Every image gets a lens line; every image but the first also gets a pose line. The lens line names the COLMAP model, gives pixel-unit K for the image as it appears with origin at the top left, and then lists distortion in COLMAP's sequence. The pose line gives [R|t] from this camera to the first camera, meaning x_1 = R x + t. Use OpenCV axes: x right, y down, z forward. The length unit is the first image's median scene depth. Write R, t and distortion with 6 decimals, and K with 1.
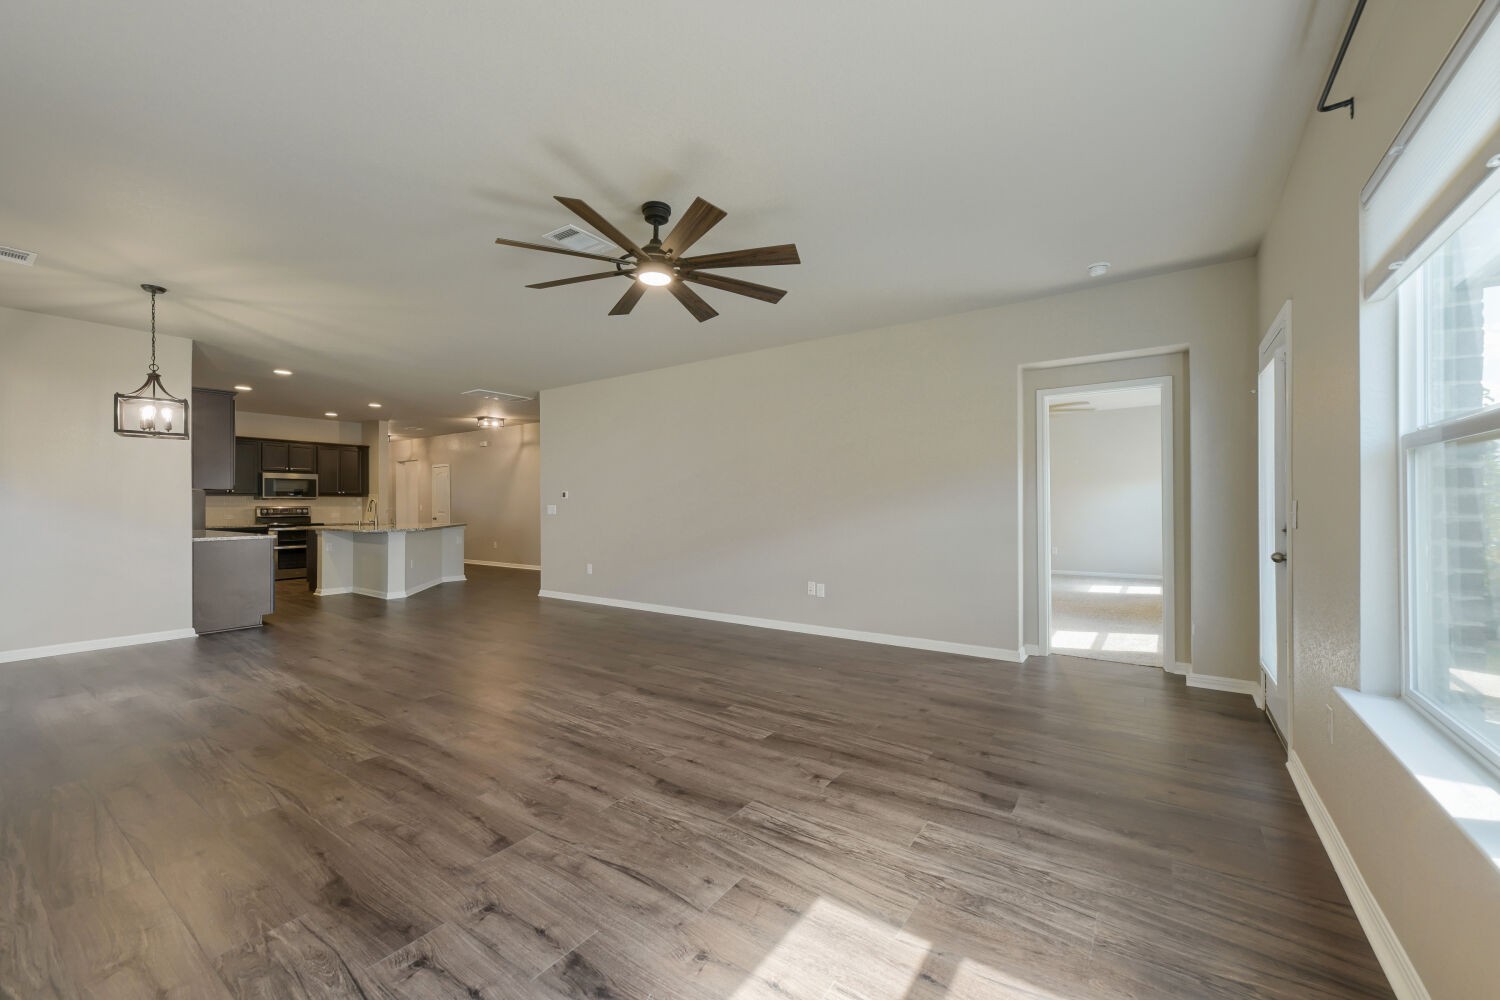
lens RADIAL K [[592.5, 0, 753.8], [0, 592.5, 503.3], [0, 0, 1]] dist [0.000575, 0.000815]
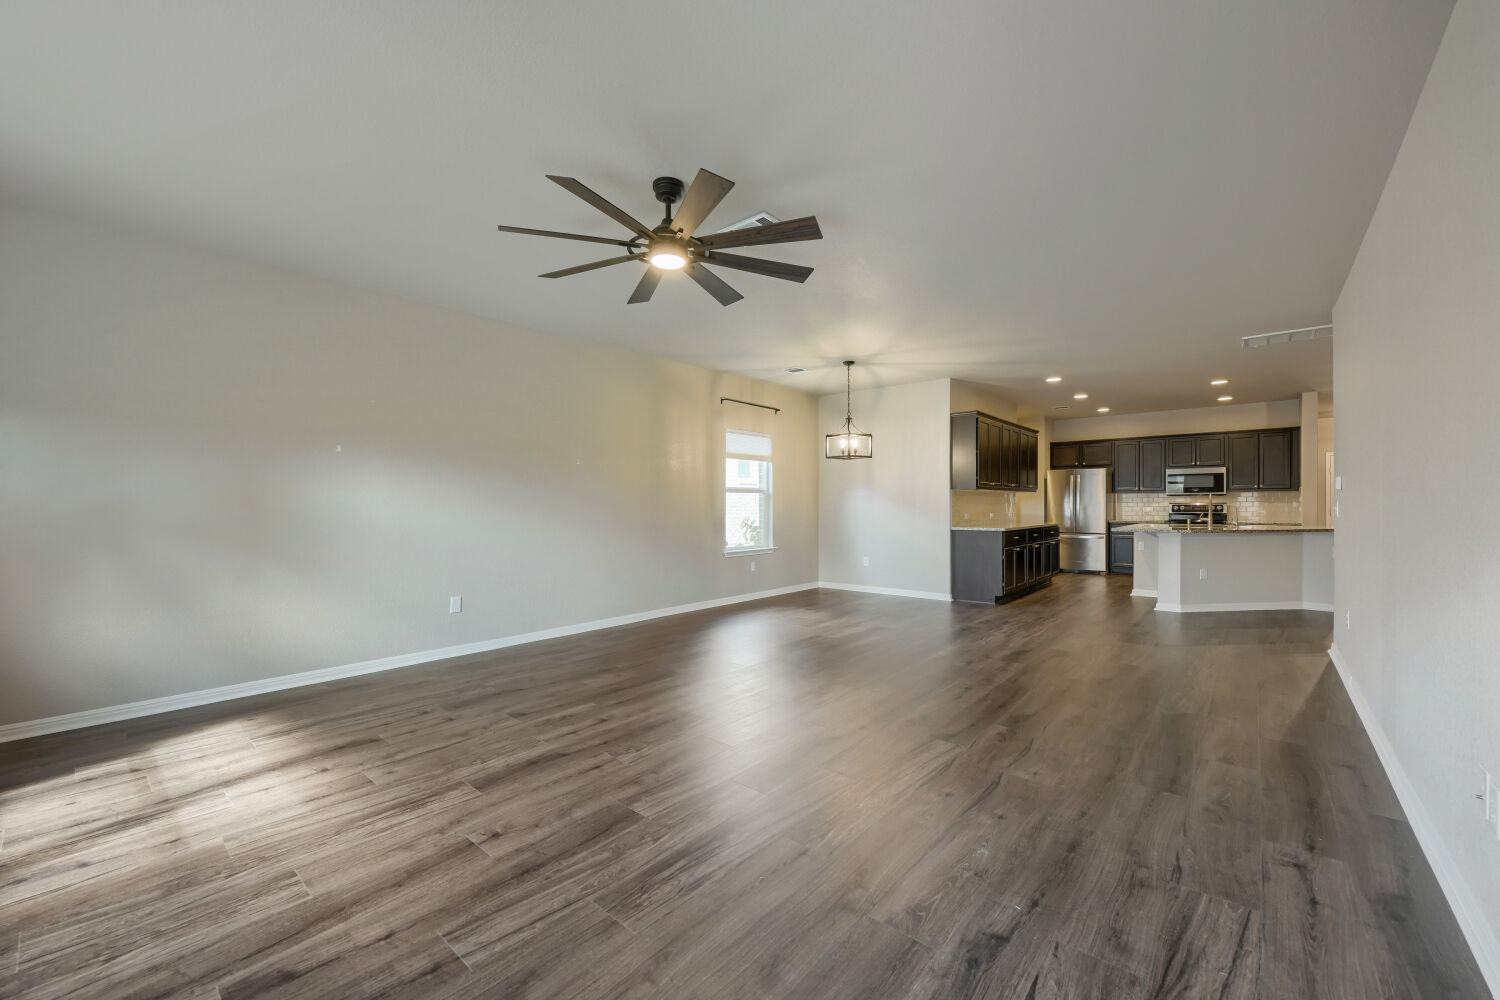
lens RADIAL K [[592.5, 0, 751.1], [0, 592.5, 504.4], [0, 0, 1]] dist [0.000575, 0.000815]
pose [[-0.102226, 0.003968, -0.994753, 0.981280], [0.006100, 0.999976, 0.003362, 0.000970], [0.994742, -0.005724, -0.102248, 1.590629]]
